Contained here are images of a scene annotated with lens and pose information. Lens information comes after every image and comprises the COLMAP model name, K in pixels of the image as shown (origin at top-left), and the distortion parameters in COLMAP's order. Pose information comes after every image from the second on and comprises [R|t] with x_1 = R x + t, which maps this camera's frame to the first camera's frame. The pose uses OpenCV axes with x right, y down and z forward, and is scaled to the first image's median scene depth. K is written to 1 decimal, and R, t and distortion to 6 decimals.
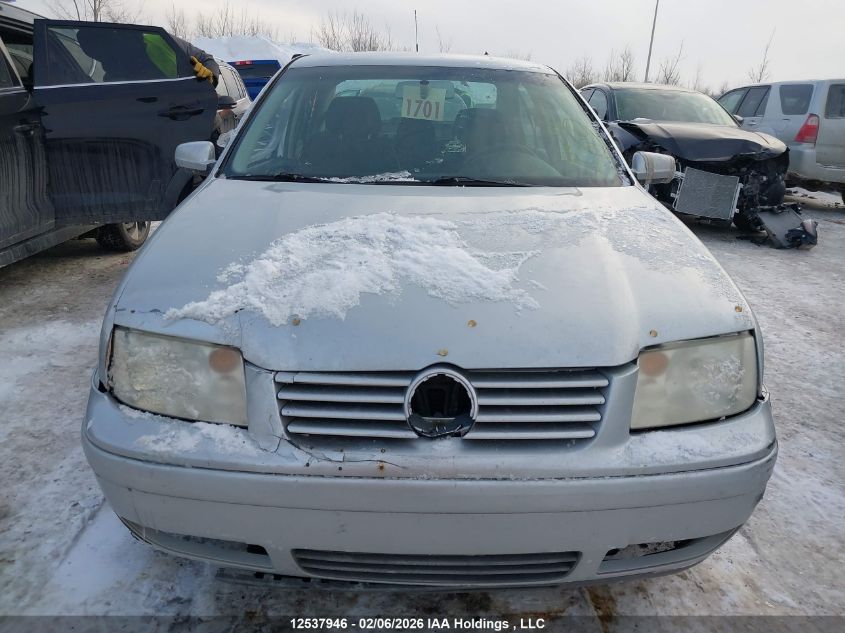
lens RADIAL K [[672.5, 0, 422.5], [0, 672.5, 316.5], [0, 0, 1]] dist [0.009746, -0.001511]
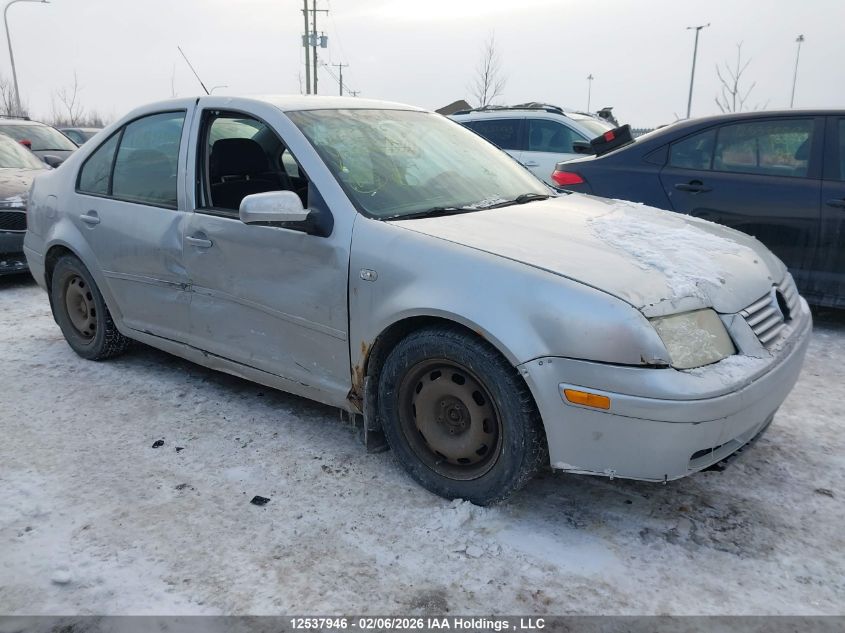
lens RADIAL K [[672.5, 0, 422.5], [0, 672.5, 316.5], [0, 0, 1]] dist [0.009746, -0.001511]
pose [[0.603243, -0.216085, 0.767727, -1.505233], [0.263772, 0.962483, 0.063642, -0.163655], [-0.752677, 0.164113, 0.637609, 0.437410]]
